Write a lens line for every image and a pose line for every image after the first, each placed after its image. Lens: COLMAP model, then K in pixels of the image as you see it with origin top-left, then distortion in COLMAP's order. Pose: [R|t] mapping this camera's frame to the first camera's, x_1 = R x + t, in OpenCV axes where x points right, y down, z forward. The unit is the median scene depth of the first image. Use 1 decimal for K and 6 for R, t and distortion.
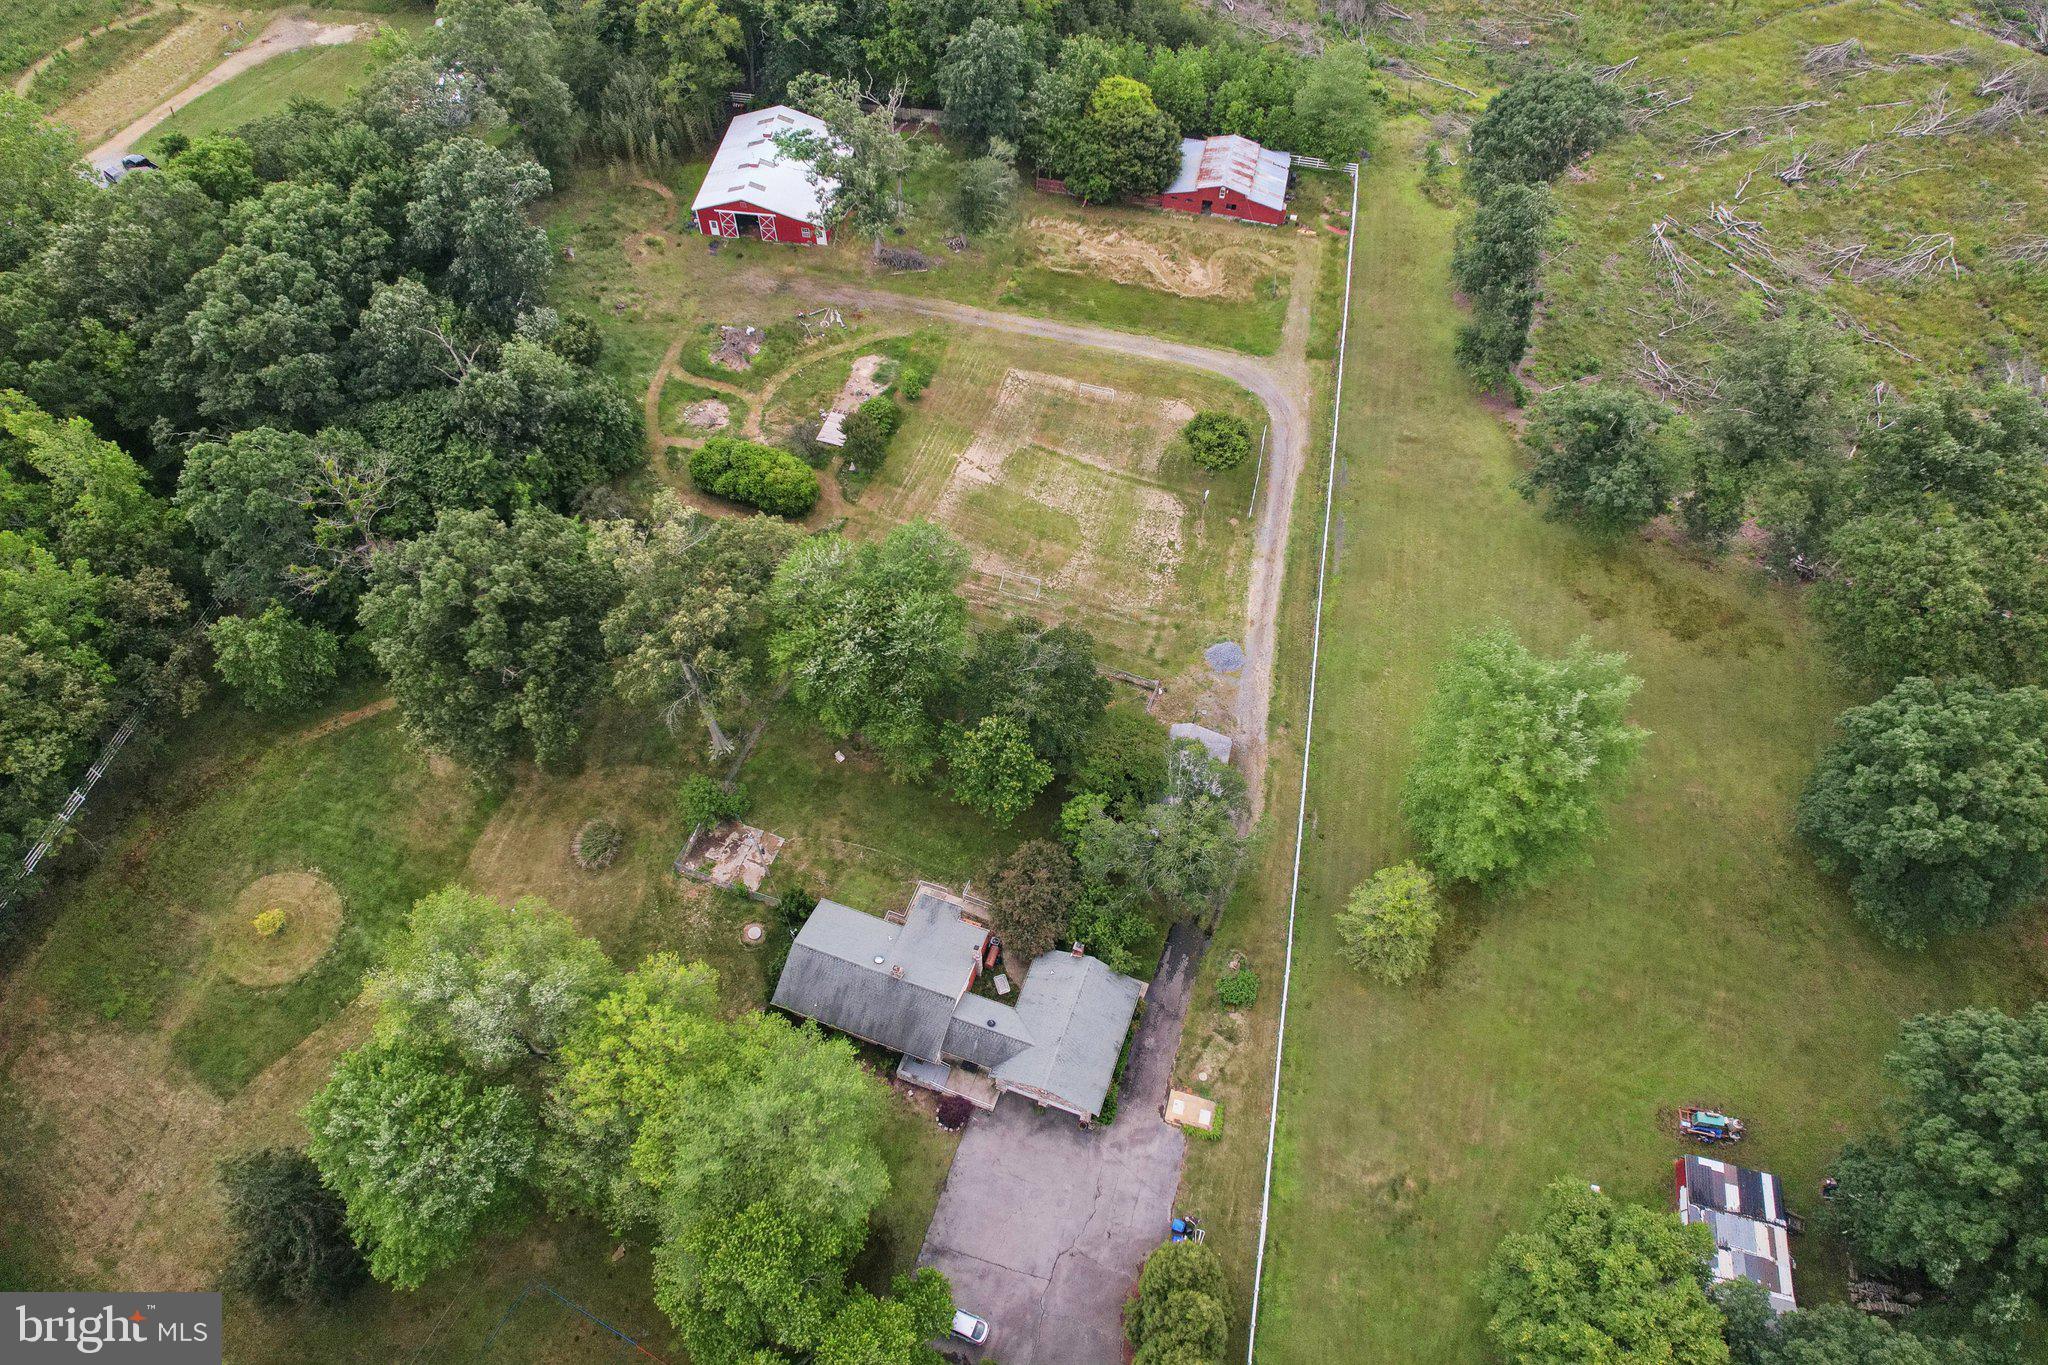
lens RADIAL K [[1305.6, 0, 1026.1], [0, 1305.6, 676.0], [0, 0, 1]] dist [-0.069347, 0.050078]
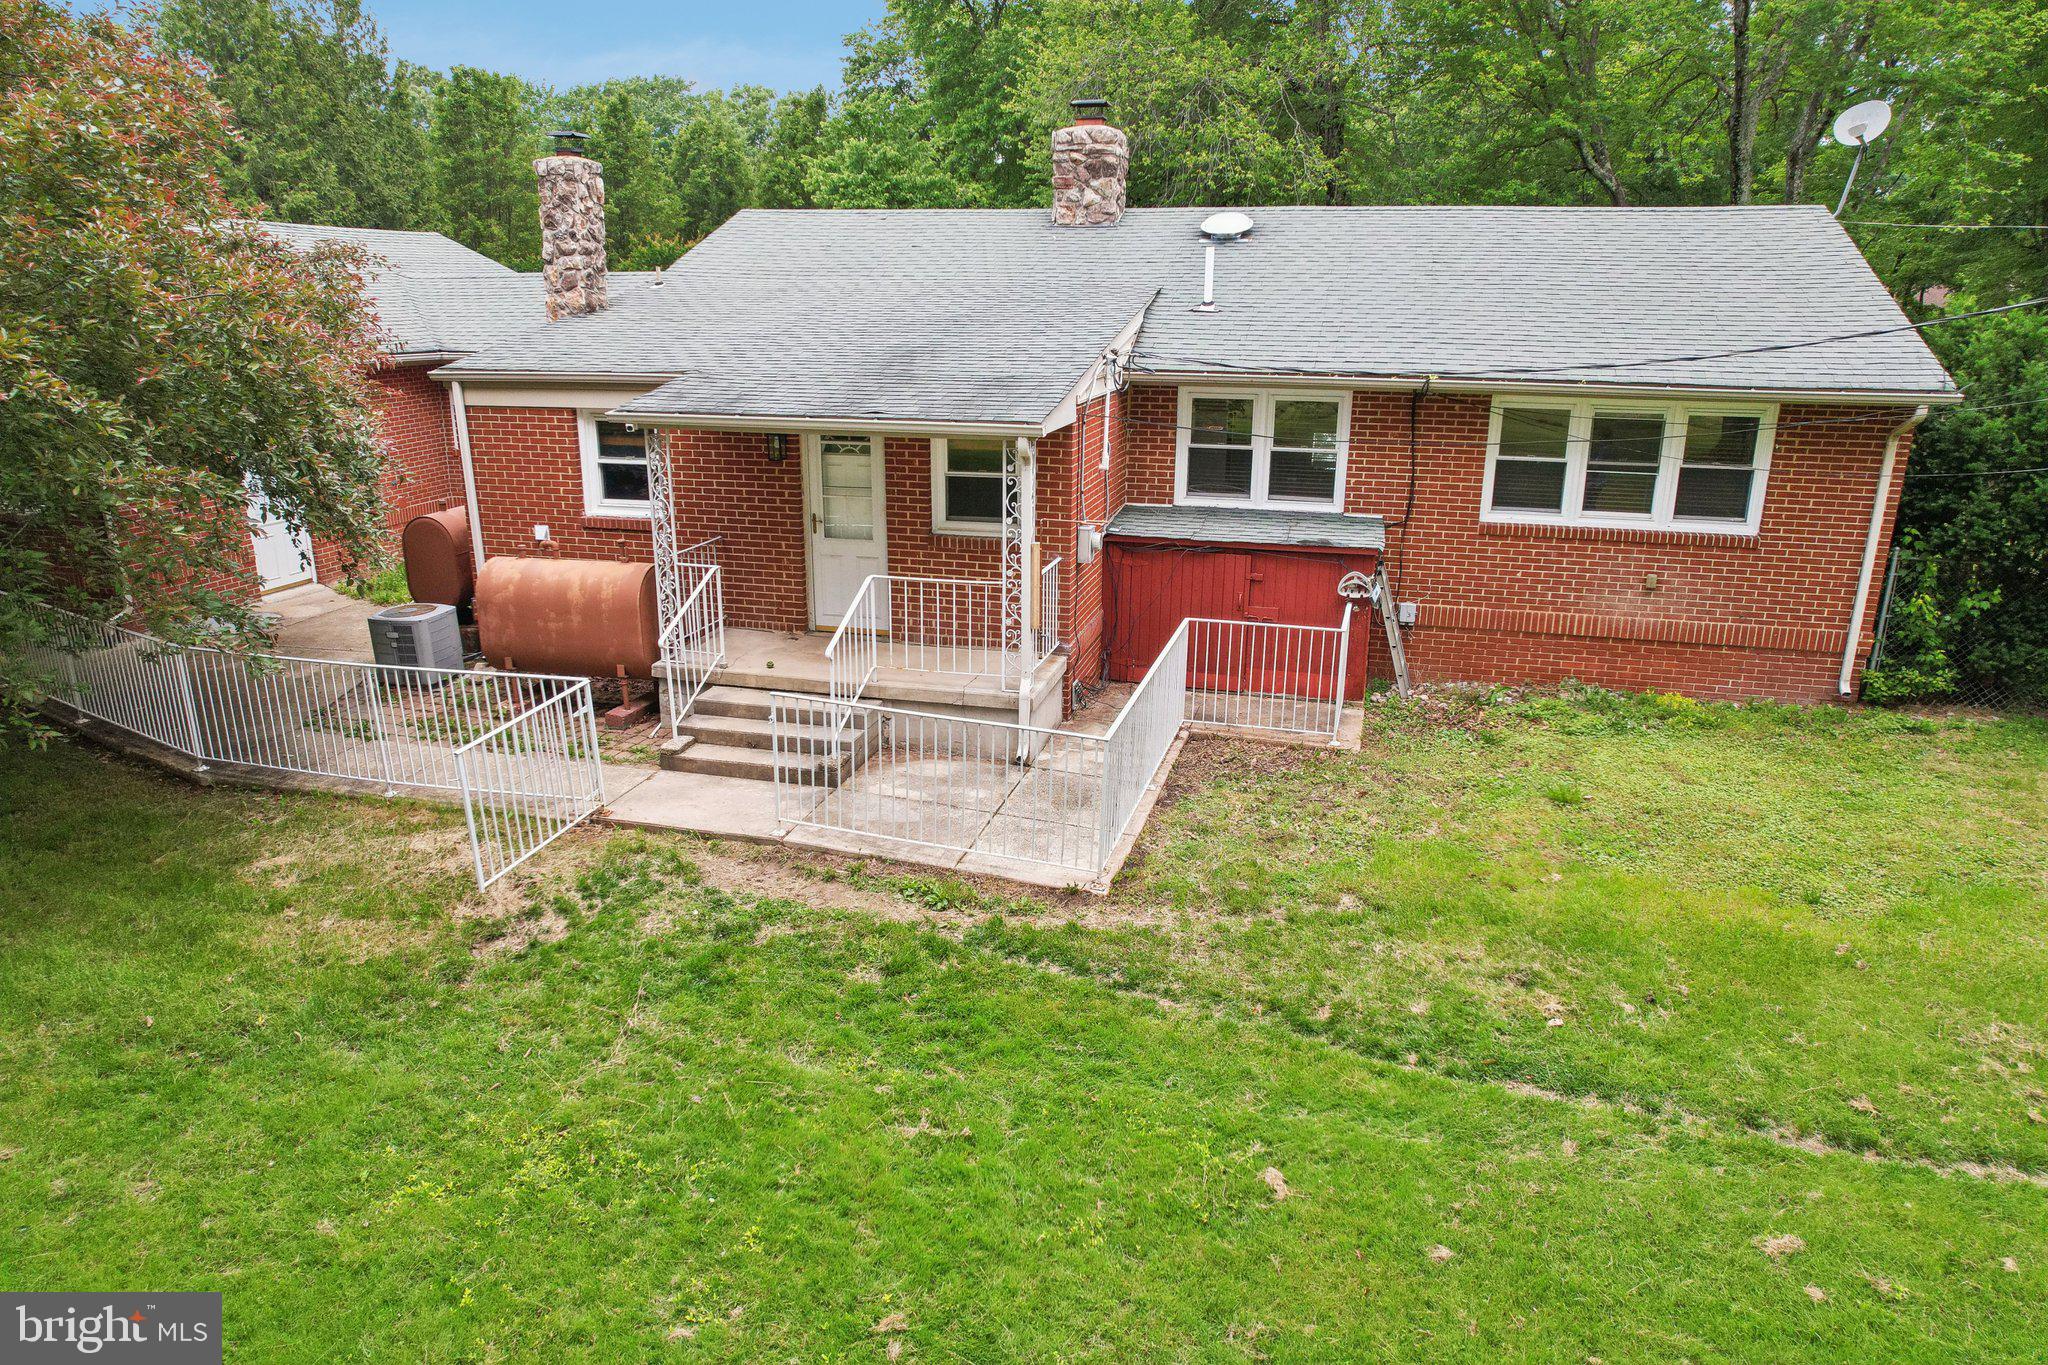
lens RADIAL K [[1301.8, 0, 1024.0], [0, 1301.8, 682.5], [0, 0, 1]] dist [-0.075456, 0.070764]
pose [[-0.995924, 0.013389, -0.089197, -0.074287], [-0.081731, 0.284316, 0.955241, 0.087806], [0.038149, 0.958637, -0.282063, 1.088899]]
